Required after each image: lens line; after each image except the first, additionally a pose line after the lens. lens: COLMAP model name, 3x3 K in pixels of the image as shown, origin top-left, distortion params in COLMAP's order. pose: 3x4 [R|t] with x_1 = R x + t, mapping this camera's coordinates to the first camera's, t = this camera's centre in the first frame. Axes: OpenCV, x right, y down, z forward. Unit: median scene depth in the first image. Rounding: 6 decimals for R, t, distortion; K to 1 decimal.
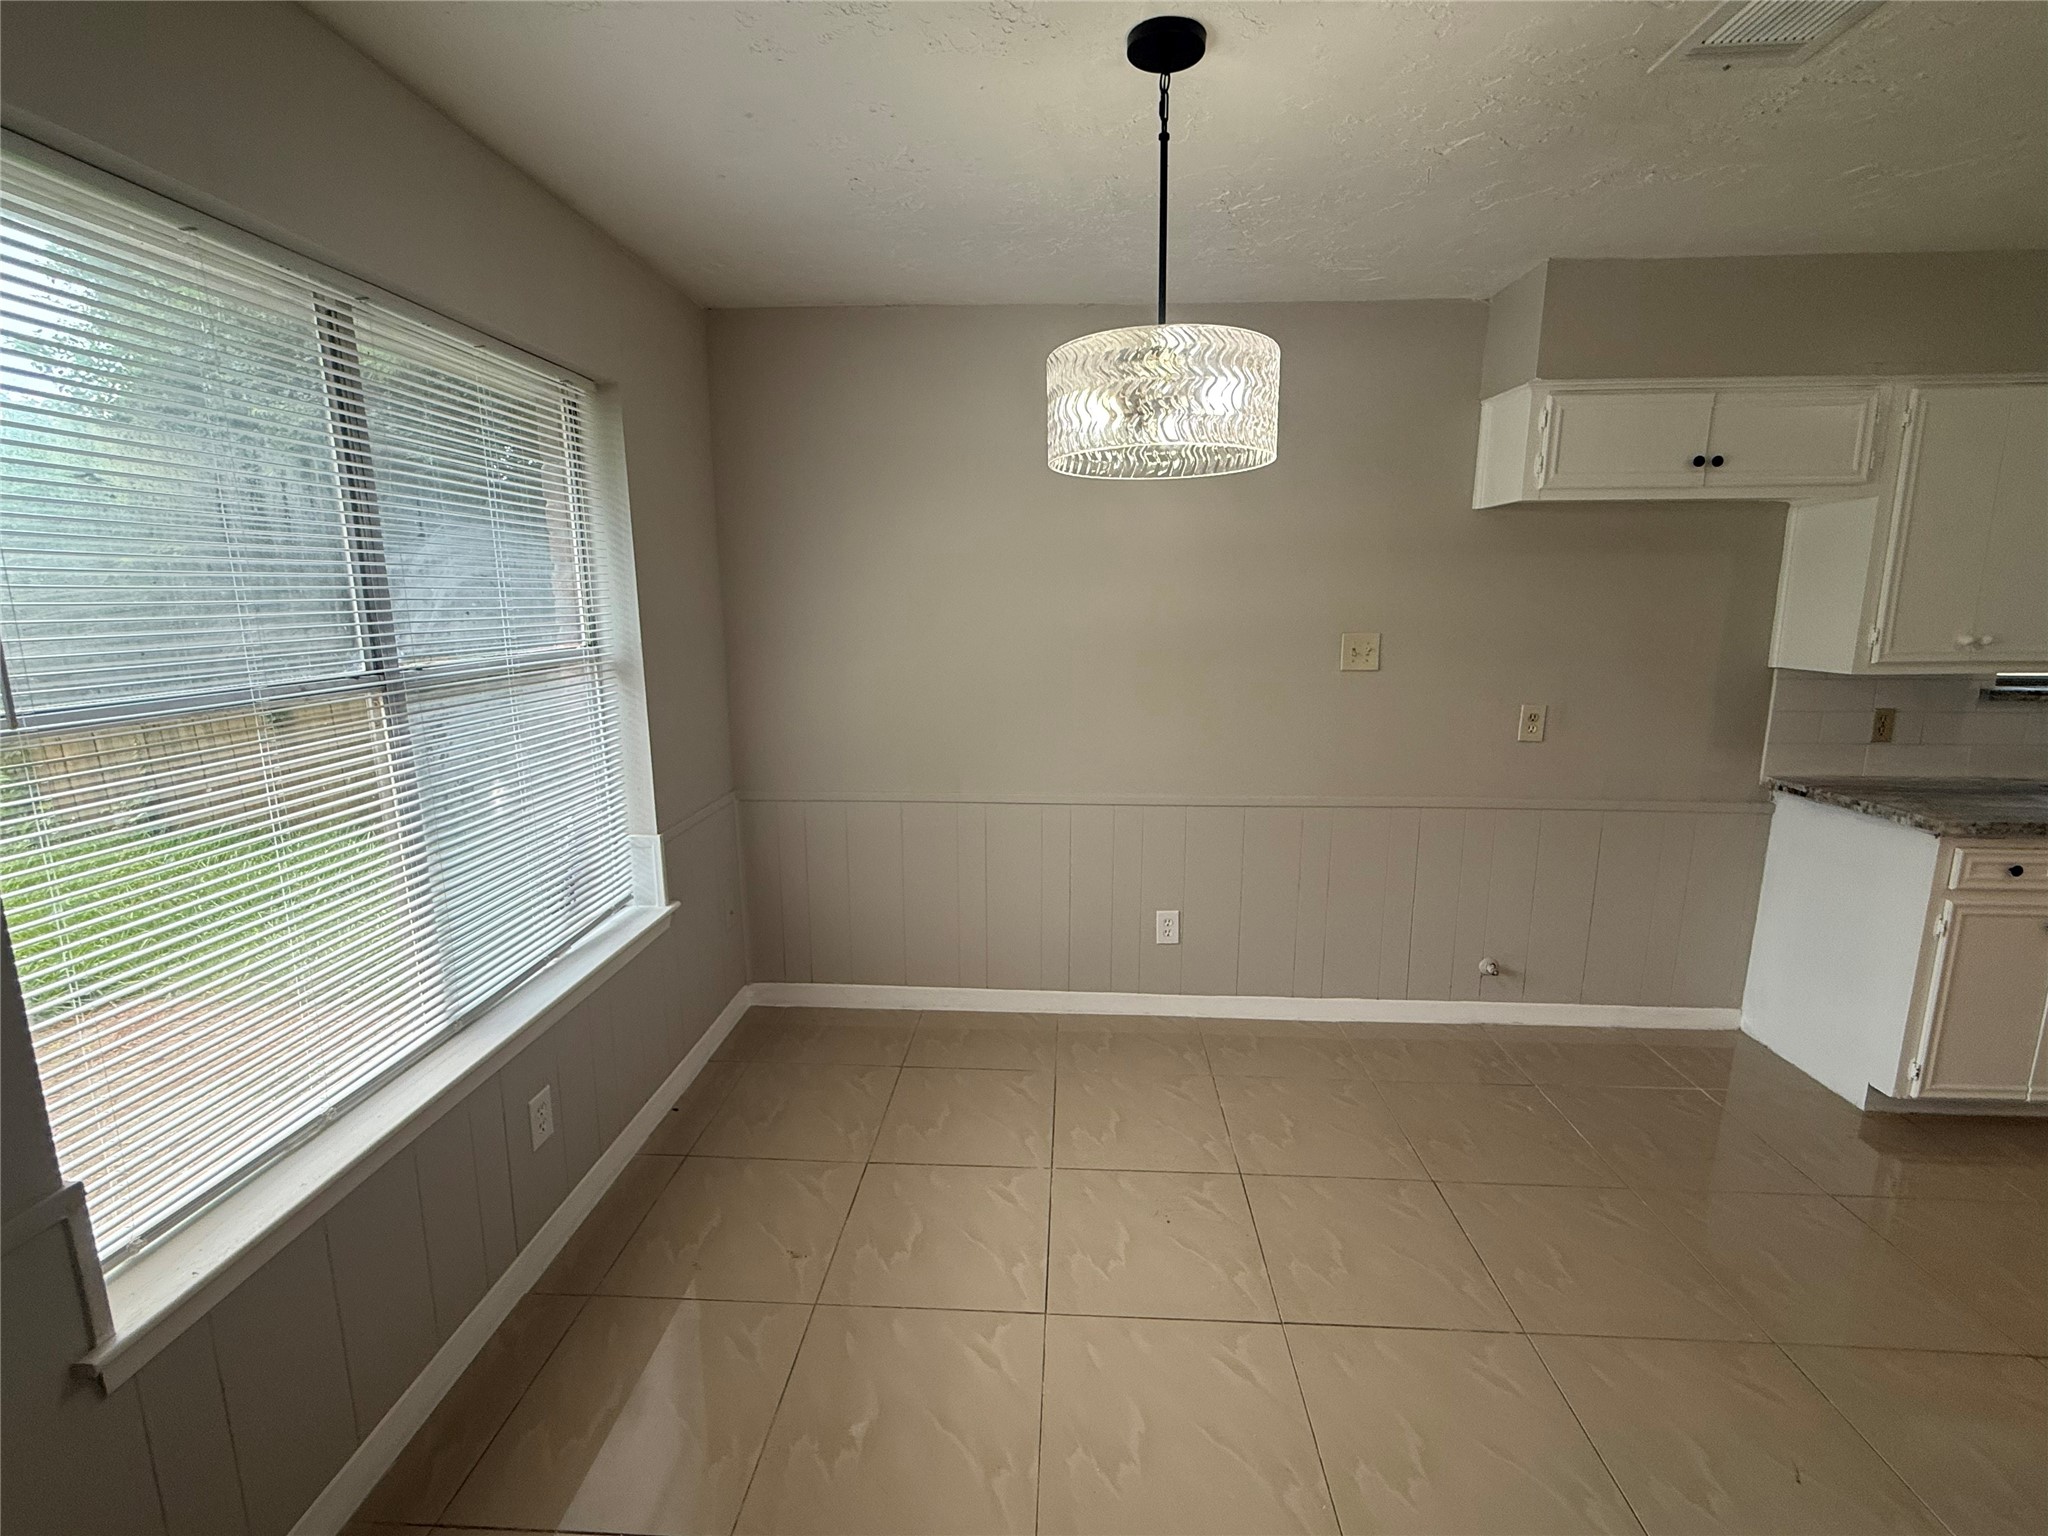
lens RADIAL K [[906.6, 0, 1032.2], [0, 906.6, 761.2], [0, 0, 1]] dist [-0.002890, 0.001680]
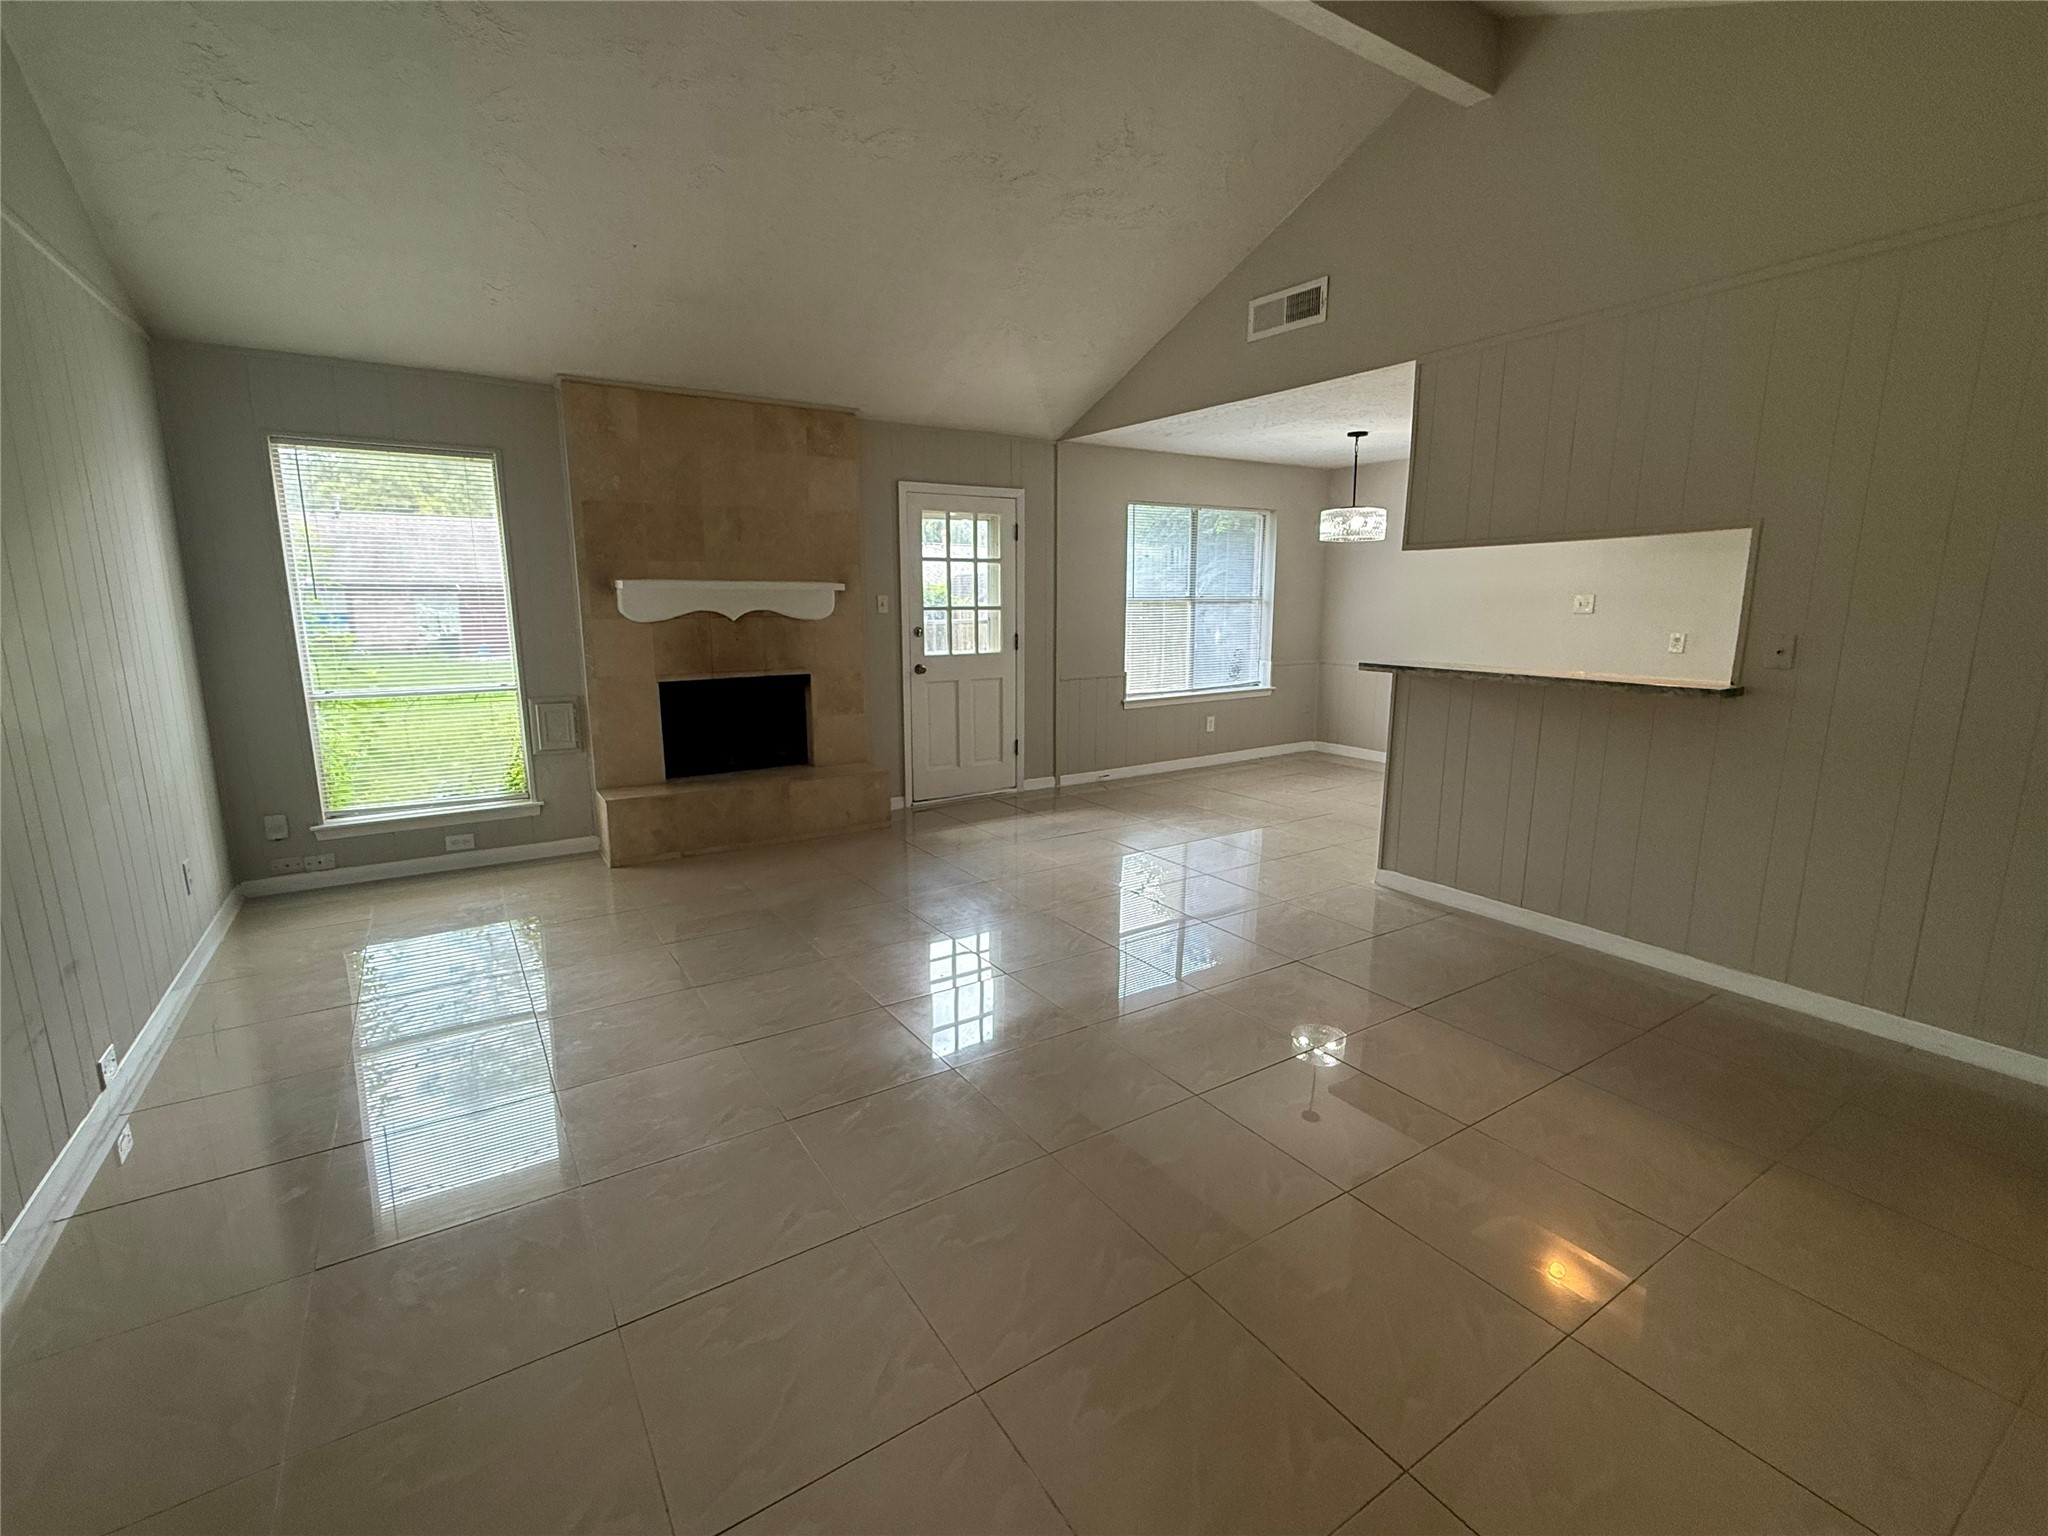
lens RADIAL K [[906.6, 0, 1021.5], [0, 906.6, 763.3], [0, 0, 1]] dist [-0.002890, 0.001680]
pose [[0.584833, 0.149959, -0.797172, 1.474935], [-0.147934, 0.985999, 0.076951, 0.295719], [0.797550, 0.072925, 0.598828, -1.342632]]
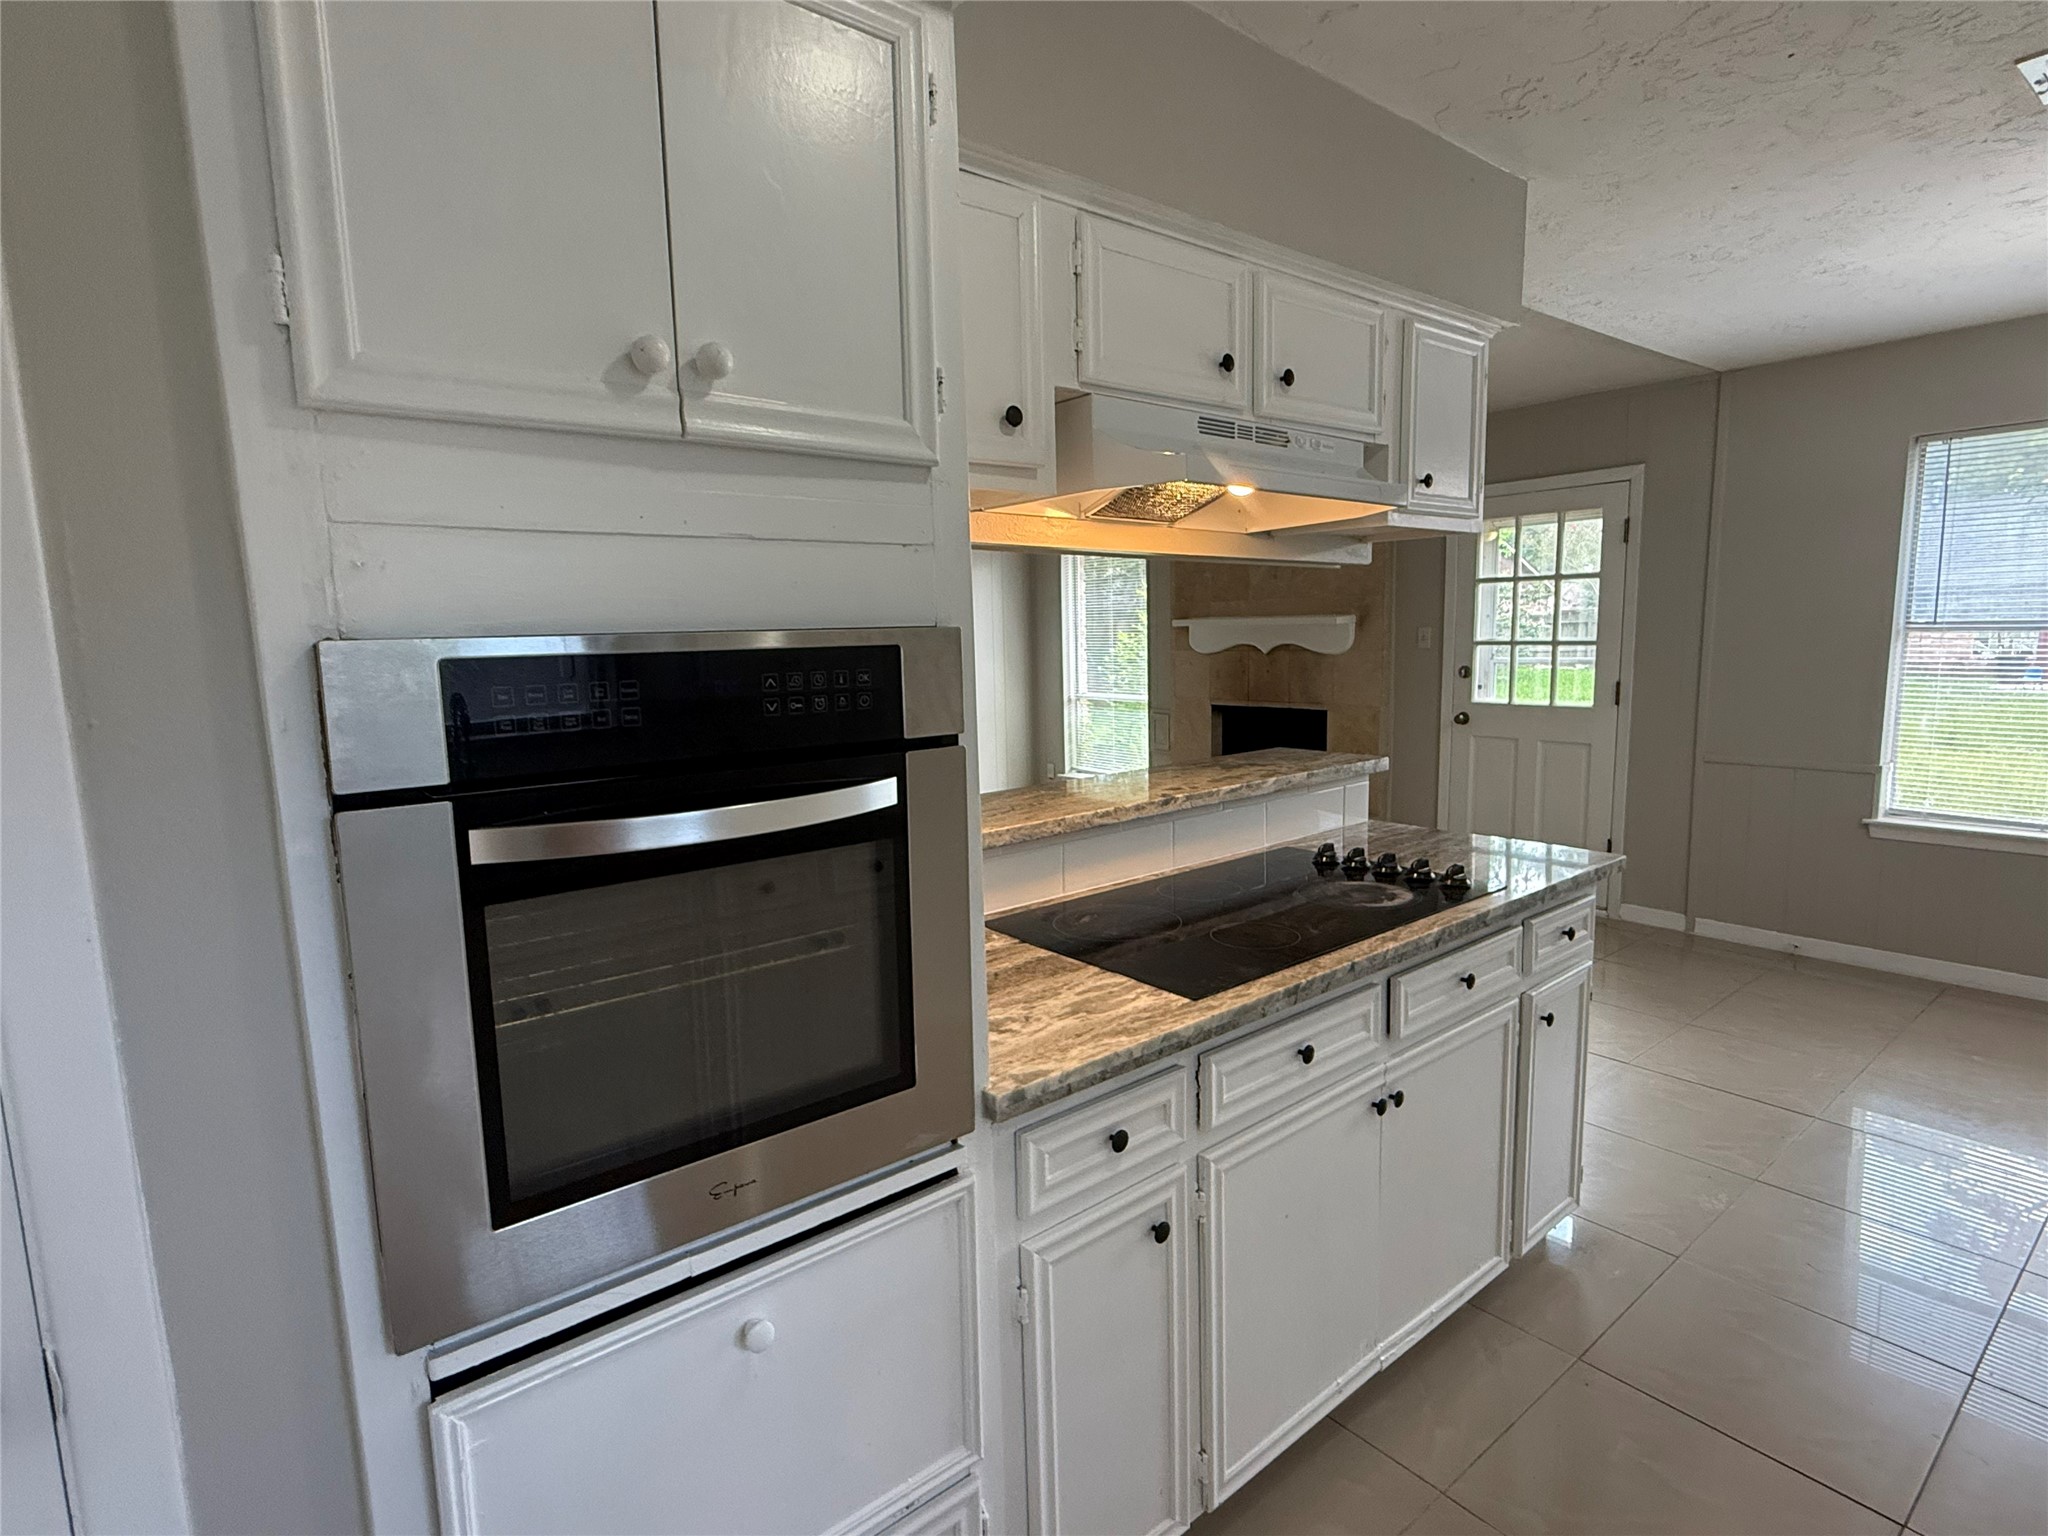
lens RADIAL K [[1028.5, 0, 1026.5], [0, 1028.5, 765.4], [0, 0, 1]] dist [-0.006348, -0.000189]
pose [[-0.746966, 0.113049, -0.655181, 1.491015], [-0.091357, 0.958639, 0.269565, -0.098250], [0.658556, 0.261211, -0.705743, 0.645003]]
